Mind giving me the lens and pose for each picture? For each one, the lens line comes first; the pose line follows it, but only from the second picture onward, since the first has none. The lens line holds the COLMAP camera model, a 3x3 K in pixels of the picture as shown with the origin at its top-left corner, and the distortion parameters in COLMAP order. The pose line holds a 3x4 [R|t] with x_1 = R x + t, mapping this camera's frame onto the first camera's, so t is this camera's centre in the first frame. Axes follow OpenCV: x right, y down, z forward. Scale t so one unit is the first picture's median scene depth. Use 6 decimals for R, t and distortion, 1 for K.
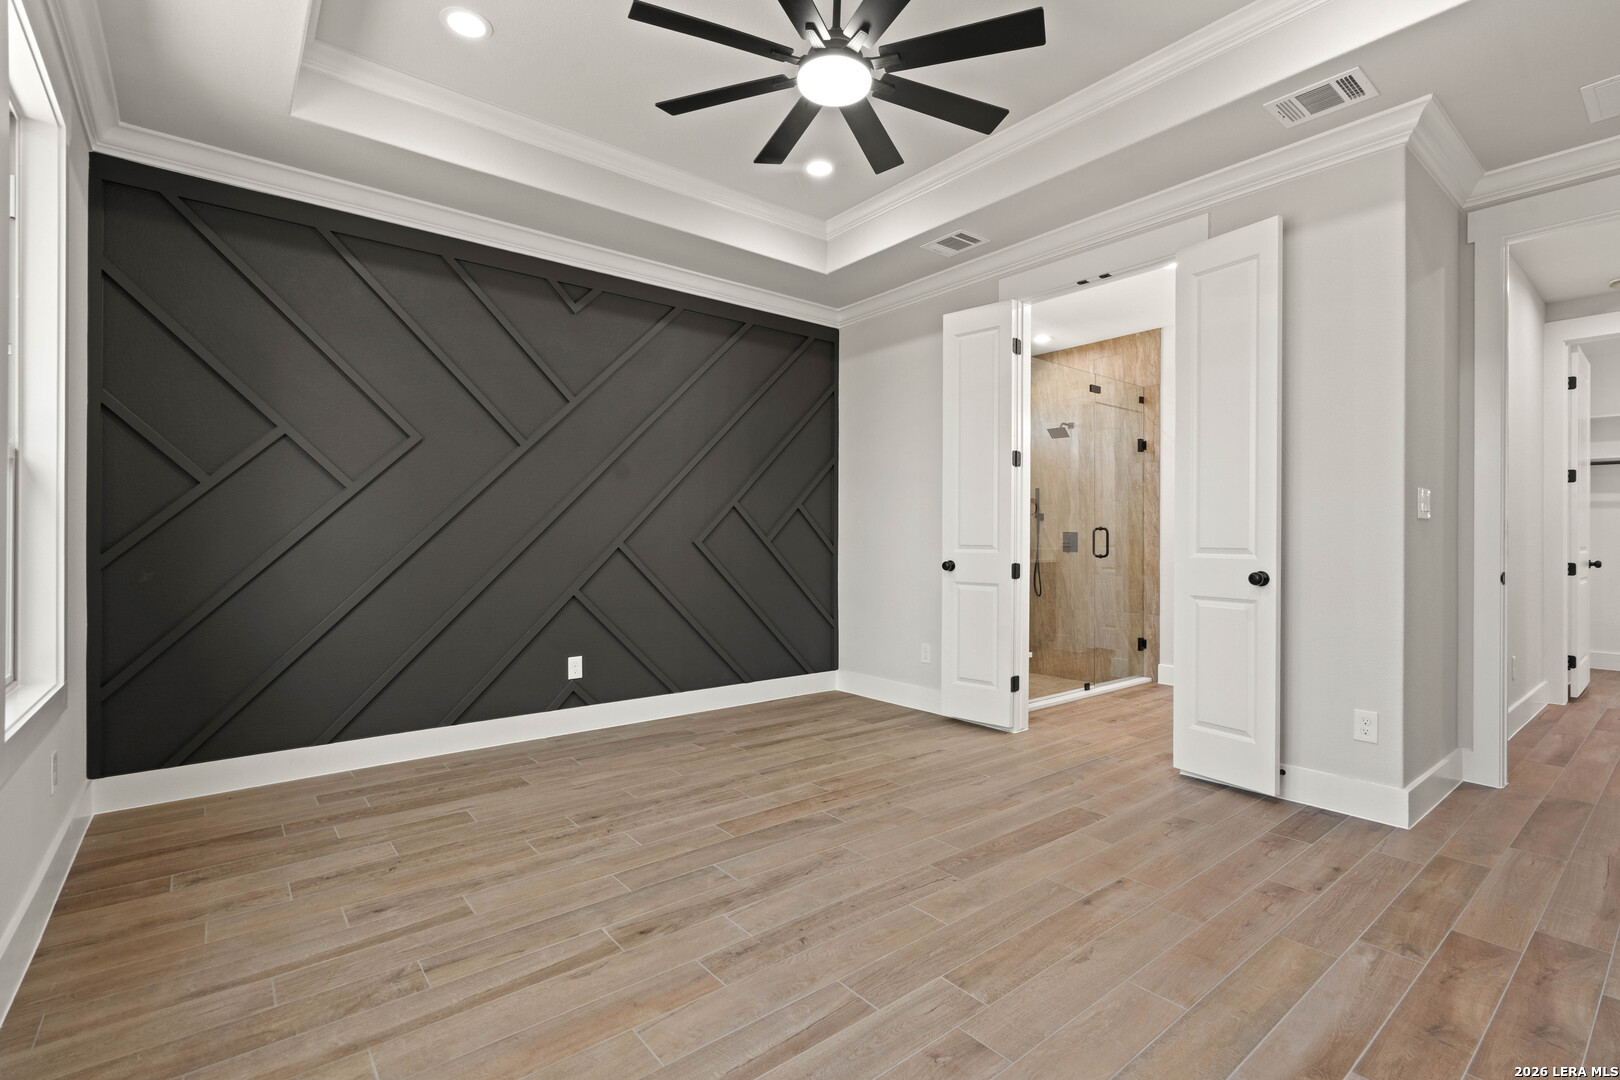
lens RADIAL K [[740.0, 0, 818.7], [0, 740.0, 537.6], [0, 0, 1]] dist [-0.002494, -0.000023]
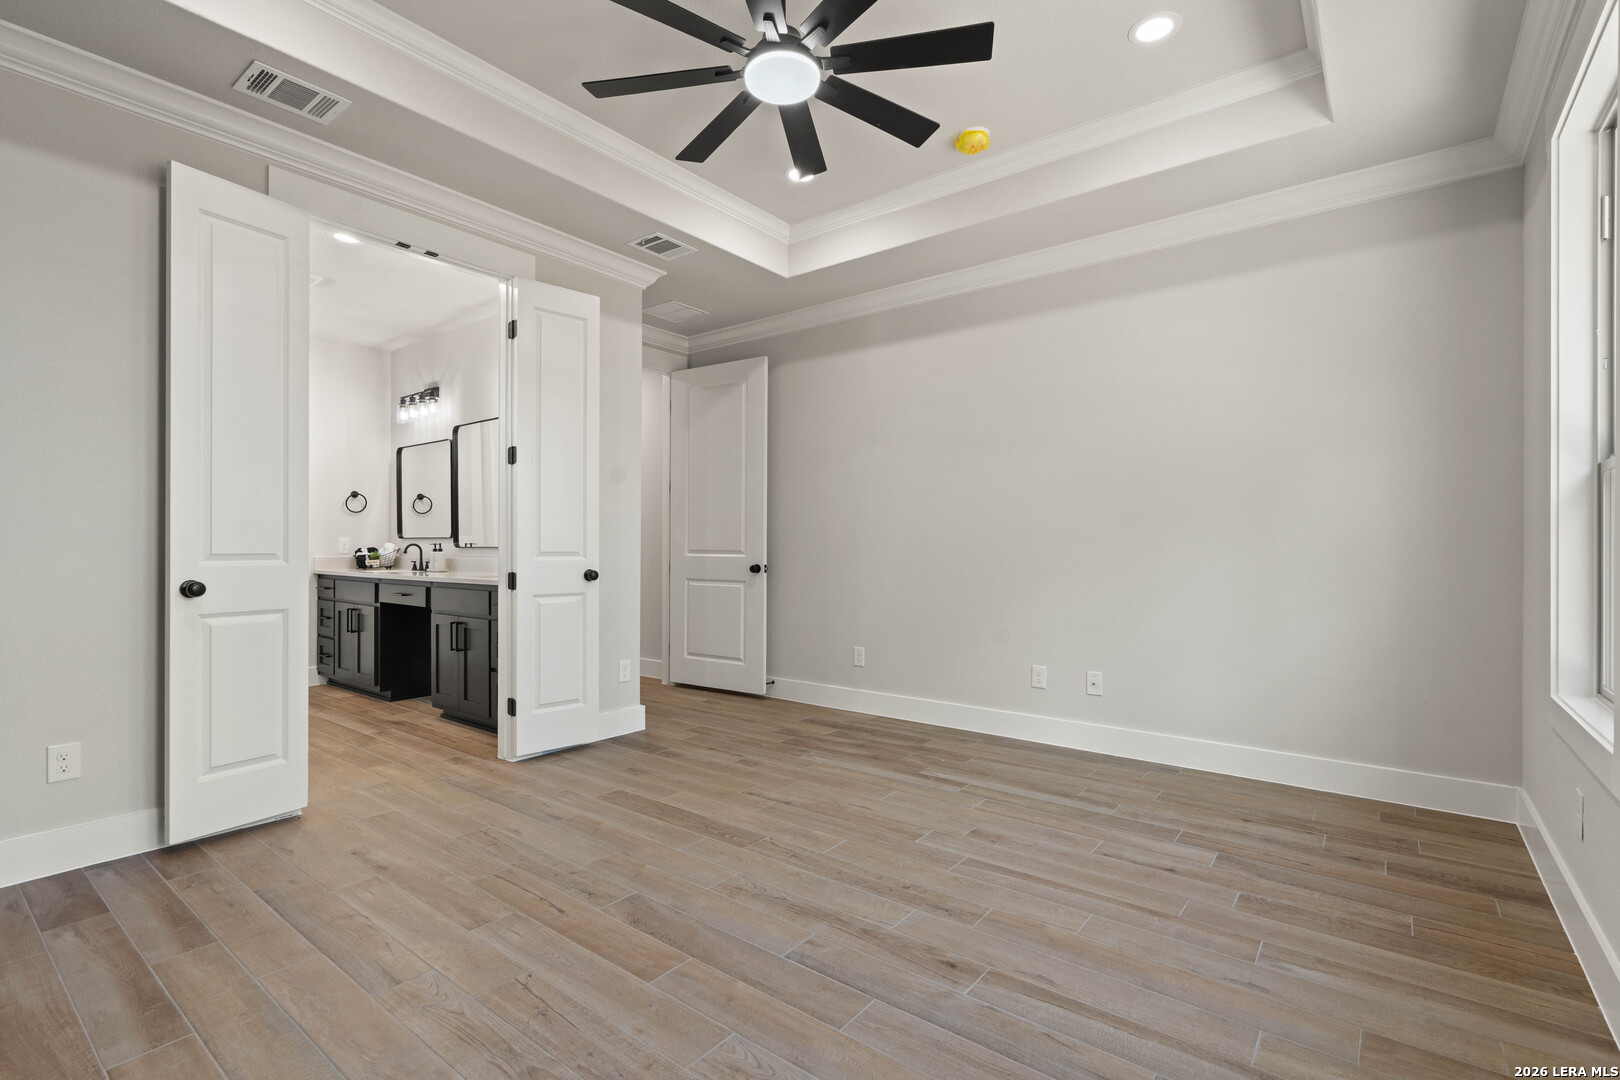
lens RADIAL K [[740.3, 0, 808.5], [0, 740.3, 542.5], [0, 0, 1]] dist [0.000018, 0.000517]
pose [[-0.217420, -0.001265, 0.976077, -0.957726], [-0.002590, 0.999996, 0.000719, -0.003195], [-0.976075, -0.002372, -0.217422, 1.189294]]
